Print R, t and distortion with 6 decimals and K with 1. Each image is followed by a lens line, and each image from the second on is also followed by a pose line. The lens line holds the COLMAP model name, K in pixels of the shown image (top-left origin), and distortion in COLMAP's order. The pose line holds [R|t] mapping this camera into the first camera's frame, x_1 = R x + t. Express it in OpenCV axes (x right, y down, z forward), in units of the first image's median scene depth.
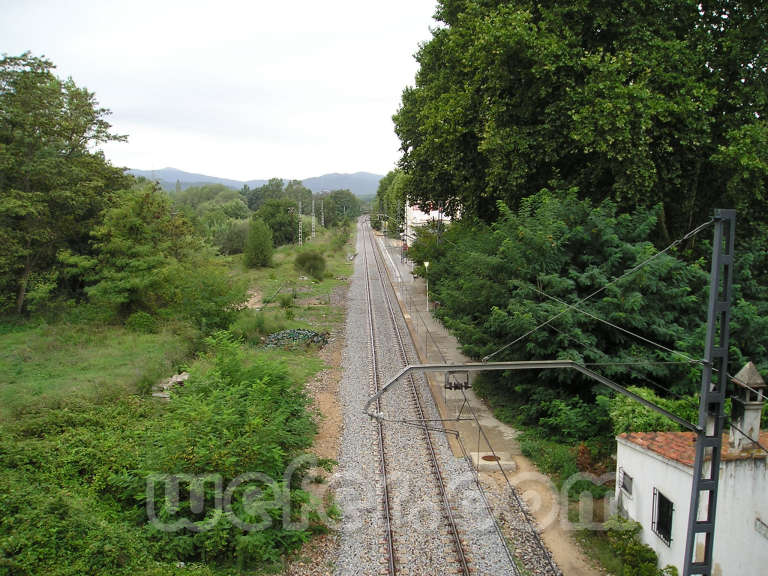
lens RADIAL K [[792.2, 0, 399.6], [0, 792.2, 292.9], [0, 0, 1]] dist [-0.147870, 0.092841]
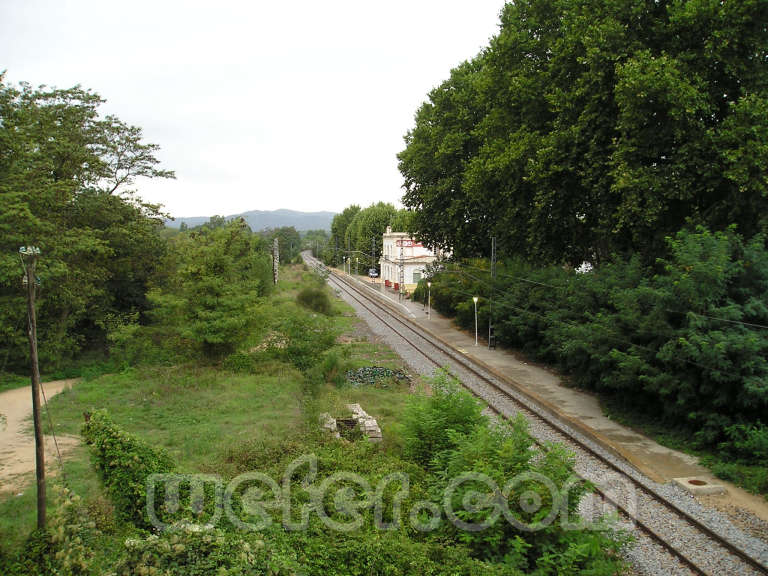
lens RADIAL K [[792.2, 0, 399.6], [0, 792.2, 292.9], [0, 0, 1]] dist [-0.147870, 0.092841]
pose [[0.995378, -0.014250, 0.094970, -0.179120], [0.018562, 0.998829, -0.044675, -0.001526], [-0.094222, 0.046232, 0.994477, 0.002956]]
